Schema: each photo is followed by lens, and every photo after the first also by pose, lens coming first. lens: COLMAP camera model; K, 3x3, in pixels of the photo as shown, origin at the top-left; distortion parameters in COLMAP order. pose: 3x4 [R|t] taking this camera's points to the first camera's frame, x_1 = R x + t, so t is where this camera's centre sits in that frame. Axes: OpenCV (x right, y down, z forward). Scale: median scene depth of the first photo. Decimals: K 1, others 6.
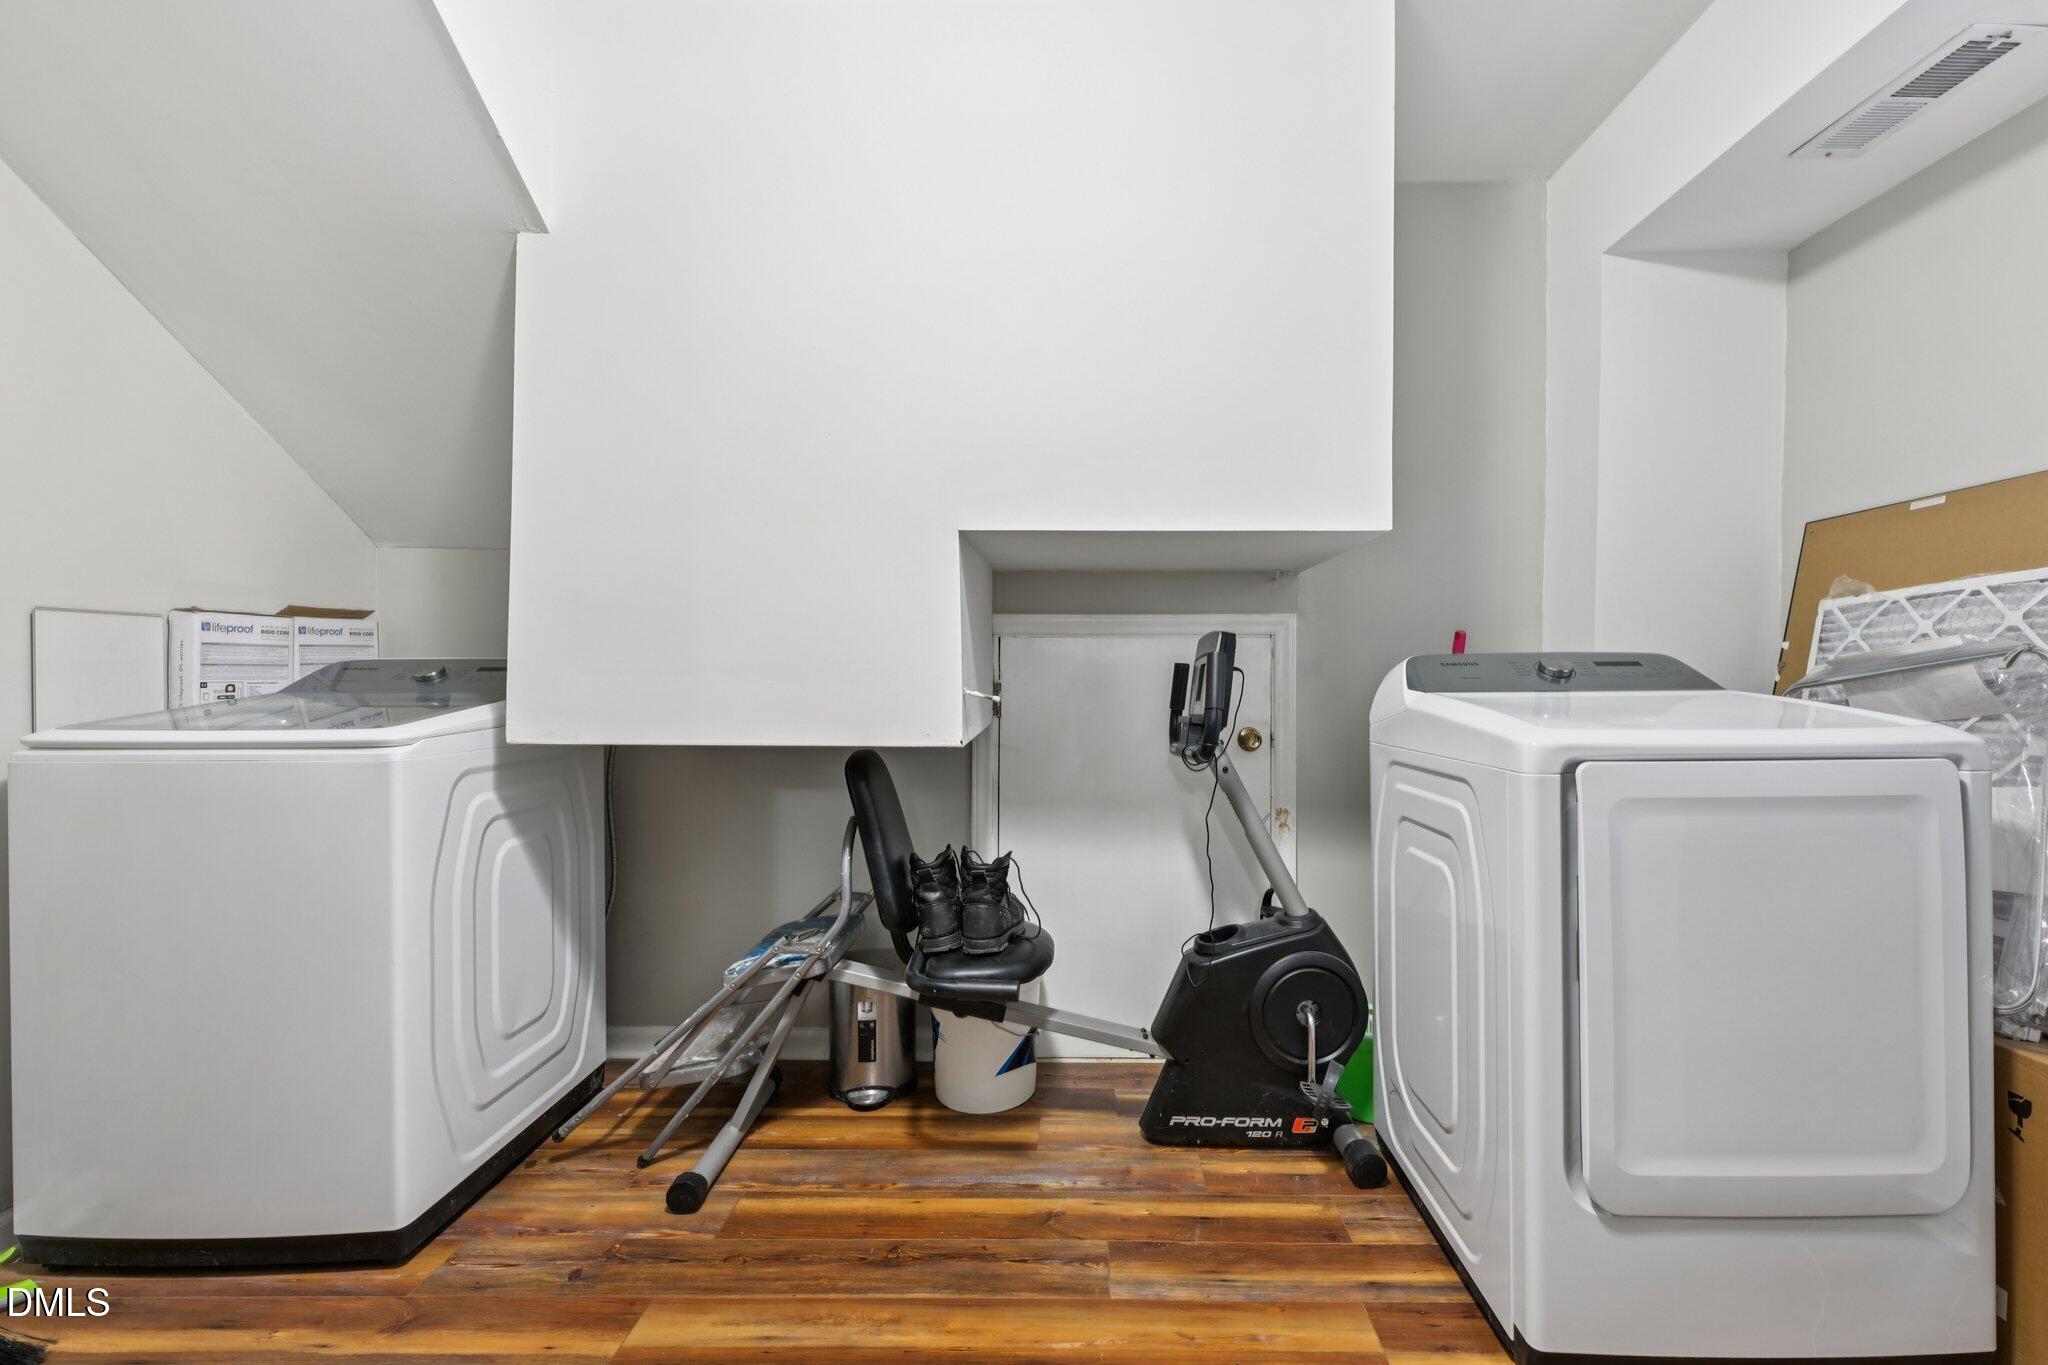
lens RADIAL K [[820.0, 0, 1101.0], [0, 820.0, 675.6], [0, 0, 1]] dist [-0.002086, -0.000133]
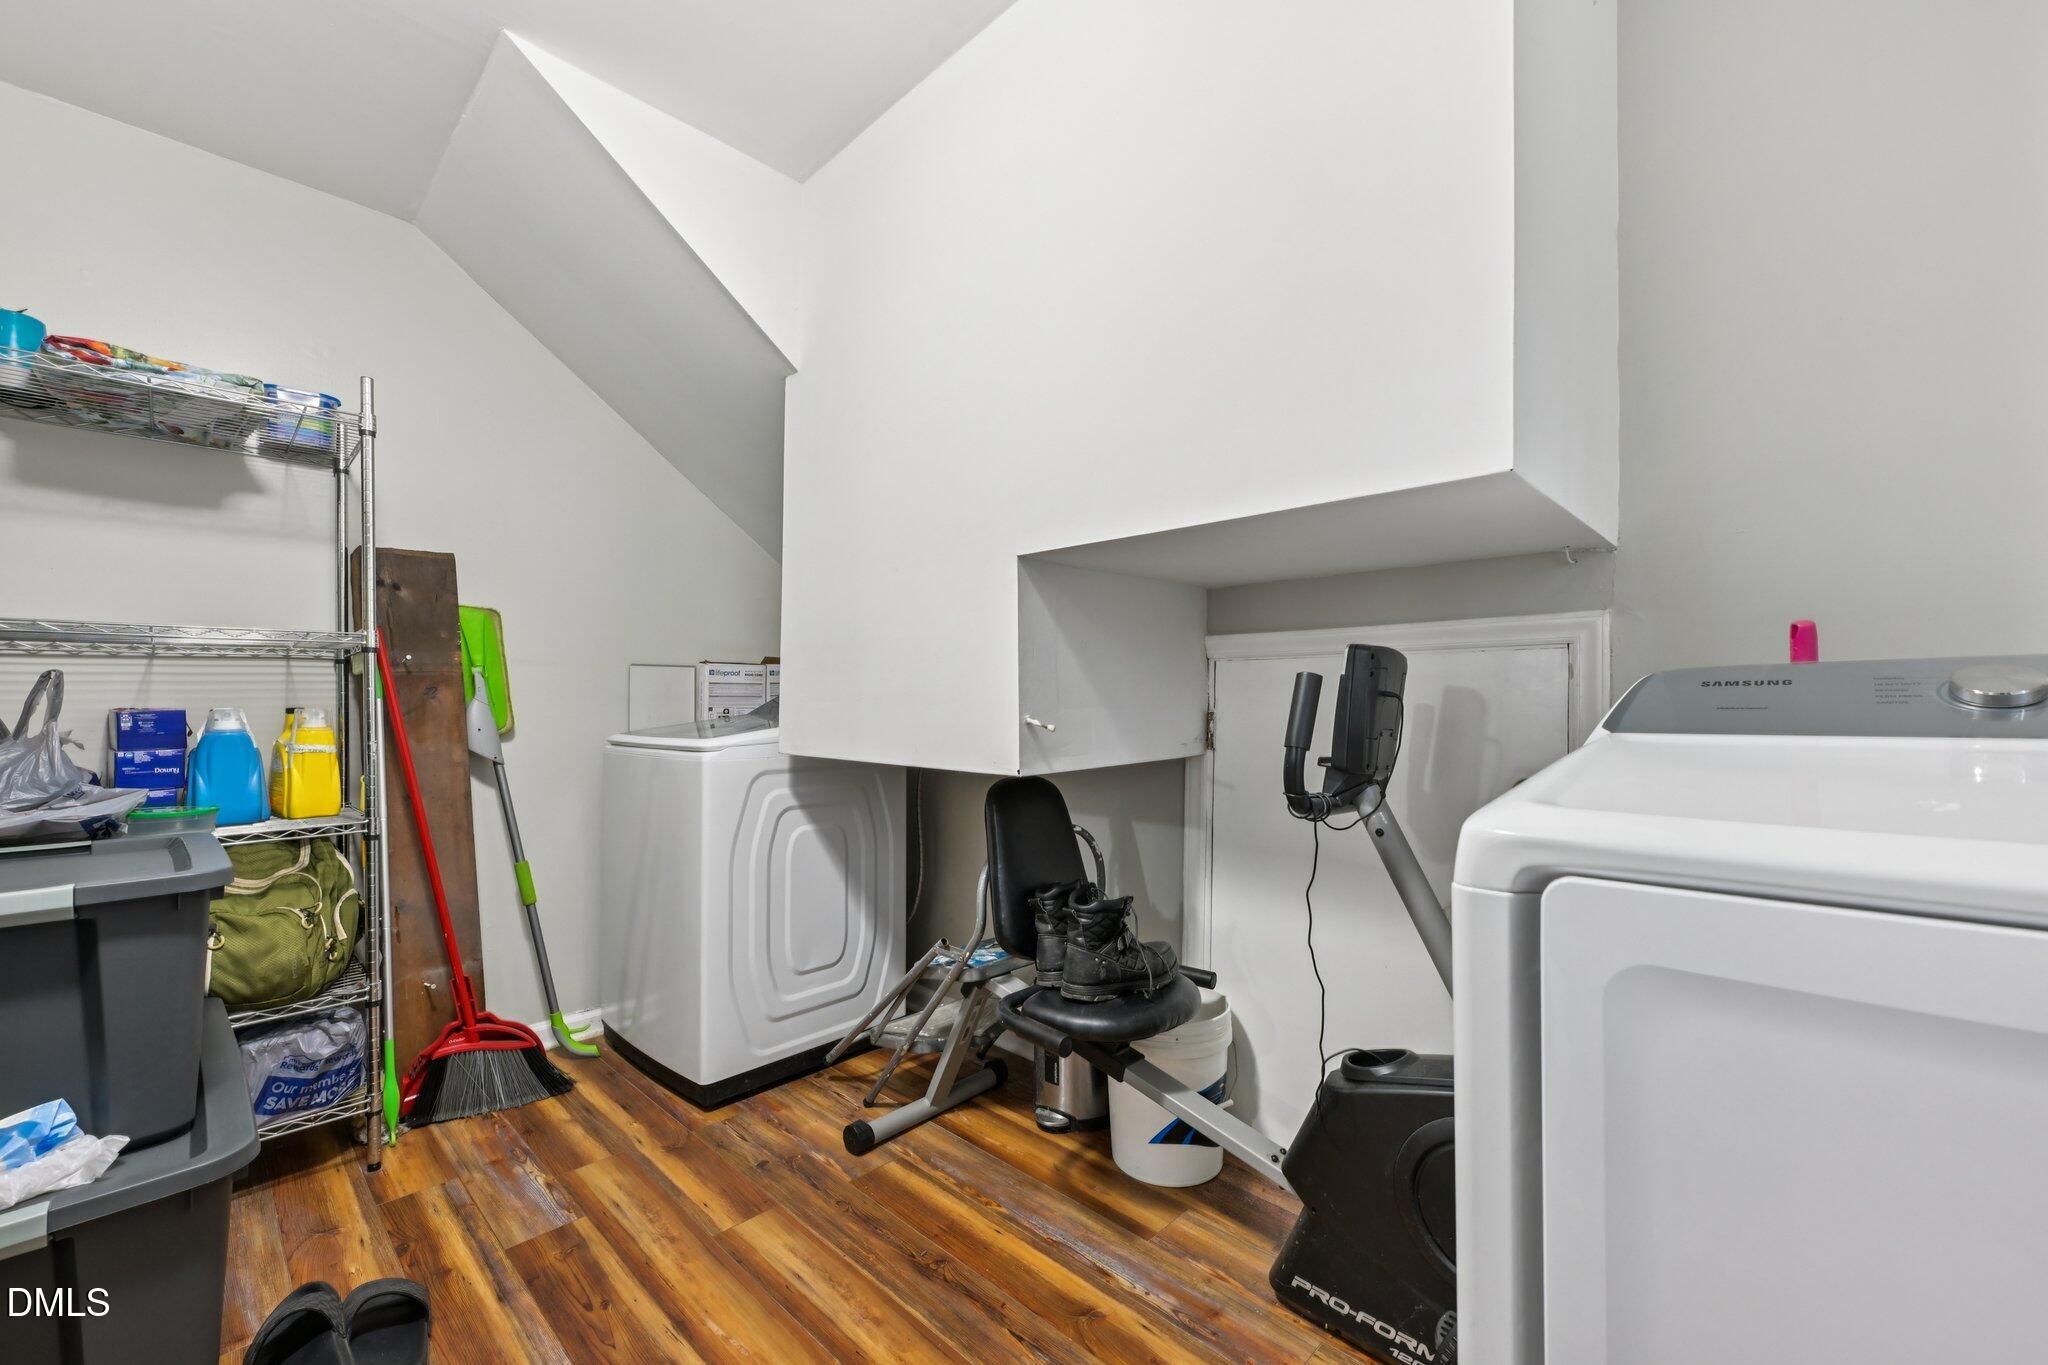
lens RADIAL K [[820.0, 0, 1030.8], [0, 820.0, 683.8], [0, 0, 1]] dist [-0.002086, -0.000133]
pose [[0.725261, -0.015703, -0.688295, 0.480903], [-0.000740, 0.999721, -0.023588, -0.000323], [0.688474, 0.017617, 0.725047, 0.280891]]
